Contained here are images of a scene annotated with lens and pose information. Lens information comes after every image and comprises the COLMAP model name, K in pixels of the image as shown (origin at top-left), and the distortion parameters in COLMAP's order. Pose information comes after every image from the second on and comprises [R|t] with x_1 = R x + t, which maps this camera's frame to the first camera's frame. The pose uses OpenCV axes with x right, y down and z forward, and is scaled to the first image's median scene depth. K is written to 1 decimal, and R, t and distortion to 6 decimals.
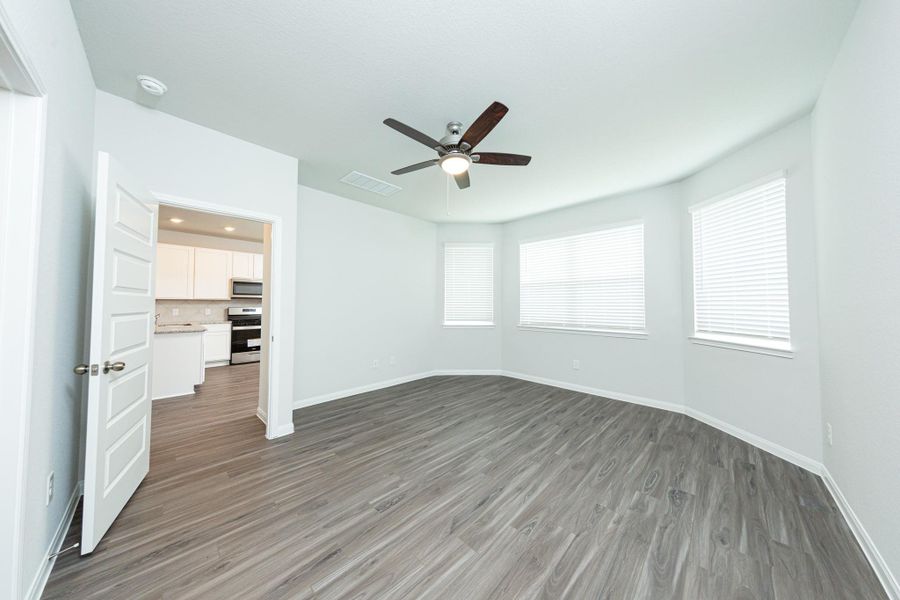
lens RADIAL K [[286.0, 0, 449.7], [0, 286.0, 298.9], [0, 0, 1]] dist [0.001610, -0.000097]
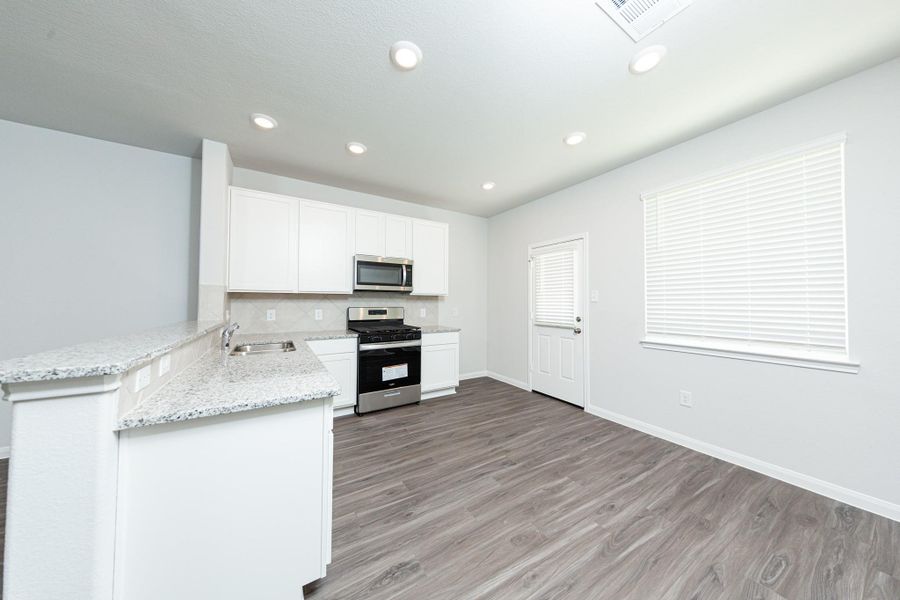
lens RADIAL K [[286.0, 0, 450.6], [0, 286.0, 296.8], [0, 0, 1]] dist [0.001610, -0.000097]
pose [[0.971842, 0.001651, -0.235627, -0.079812], [0.001369, 0.999919, 0.012649, 0.000340], [0.235628, -0.012616, 0.971761, 0.089130]]
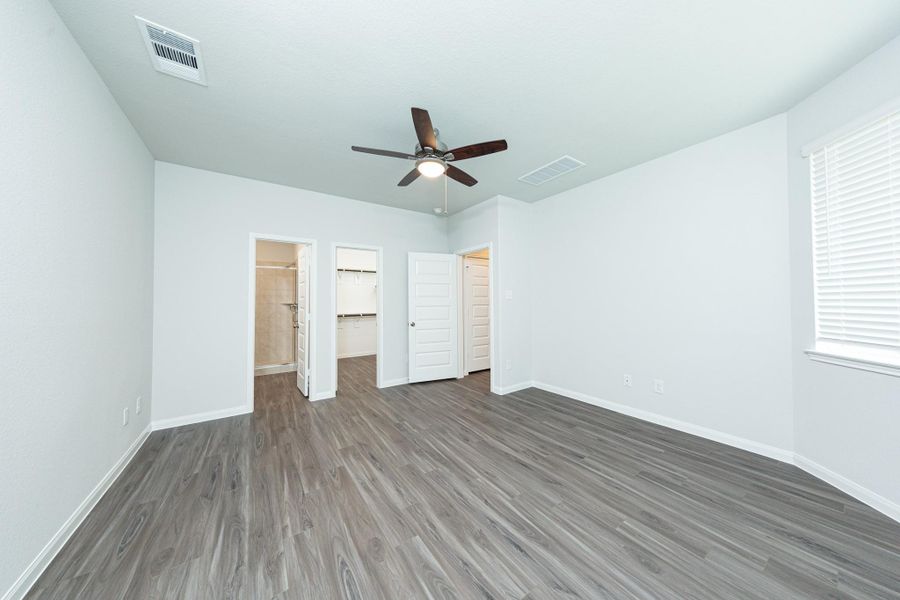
lens RADIAL K [[286.0, 0, 451.8], [0, 286.0, 295.8], [0, 0, 1]] dist [0.001610, -0.000097]
pose [[-0.191504, -0.018515, -0.981317, 1.335963], [0.024475, 0.999421, -0.023632, 0.026567], [0.981187, -0.028544, -0.190940, 1.632221]]
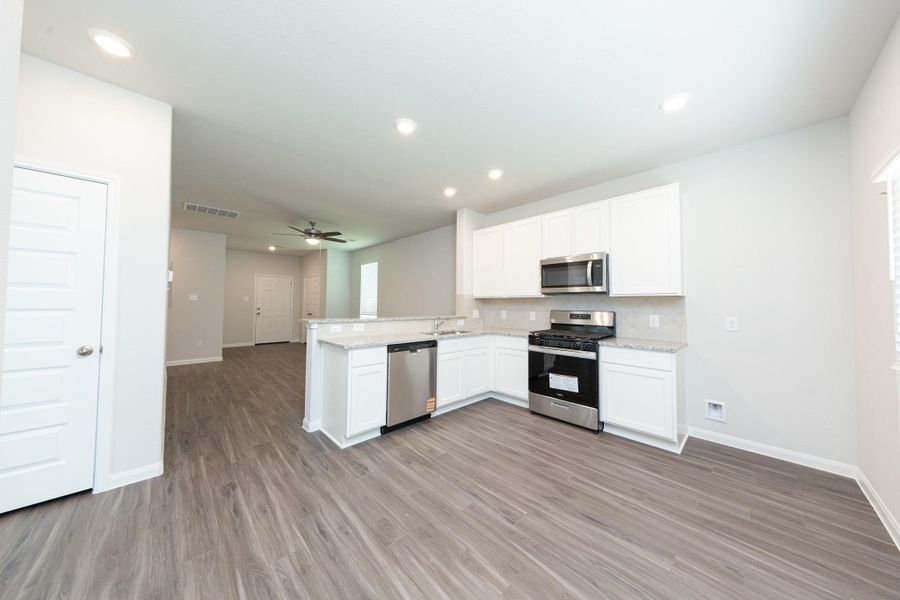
lens RADIAL K [[286.0, 0, 452.1], [0, 286.0, 296.6], [0, 0, 1]] dist [0.001610, -0.000097]
pose [[-0.022325, -0.026766, -0.999392, -0.031969], [0.020806, 0.999413, -0.027232, 0.002480], [0.999534, -0.021401, -0.021755, 0.146988]]
